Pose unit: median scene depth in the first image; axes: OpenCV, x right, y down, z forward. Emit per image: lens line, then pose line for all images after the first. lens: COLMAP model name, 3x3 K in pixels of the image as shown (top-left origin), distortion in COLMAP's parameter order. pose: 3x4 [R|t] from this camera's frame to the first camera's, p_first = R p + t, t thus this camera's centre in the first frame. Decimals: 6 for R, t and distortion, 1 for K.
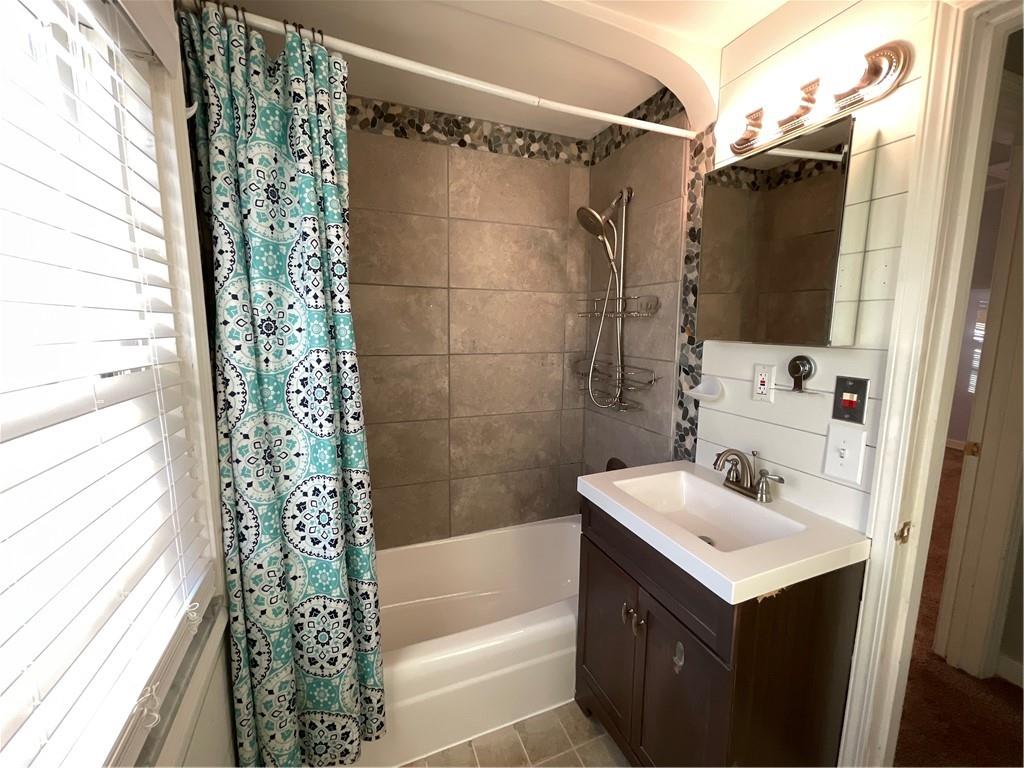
lens RADIAL K [[417.9, 0, 512.0], [0, 417.9, 382.5], [0, 0, 1]] dist [-0.004251, 0.001093]
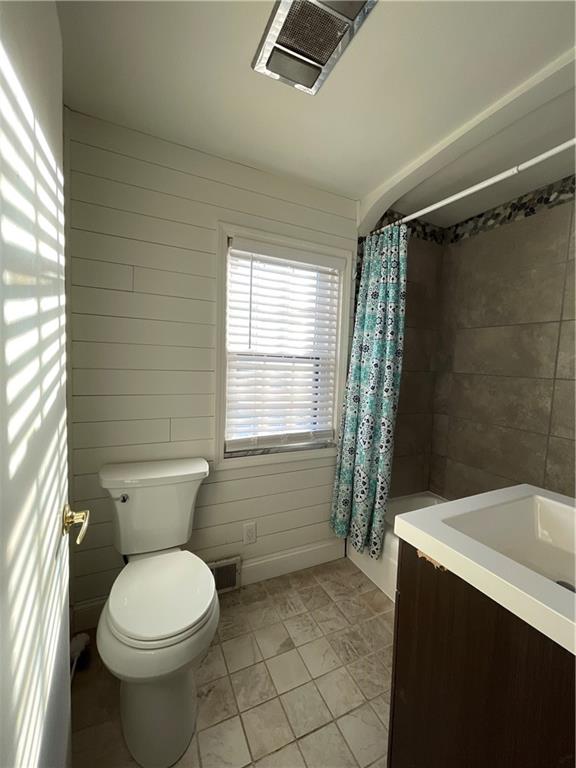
lens RADIAL K [[313.4, 0, 285.6], [0, 313.4, 384.2], [0, 0, 1]] dist [-0.004251, 0.001093]
pose [[0.058057, 0.062042, -0.996384, 0.720735], [-0.178685, 0.982596, 0.050772, 0.038352], [0.982192, 0.175091, 0.068133, 0.247508]]
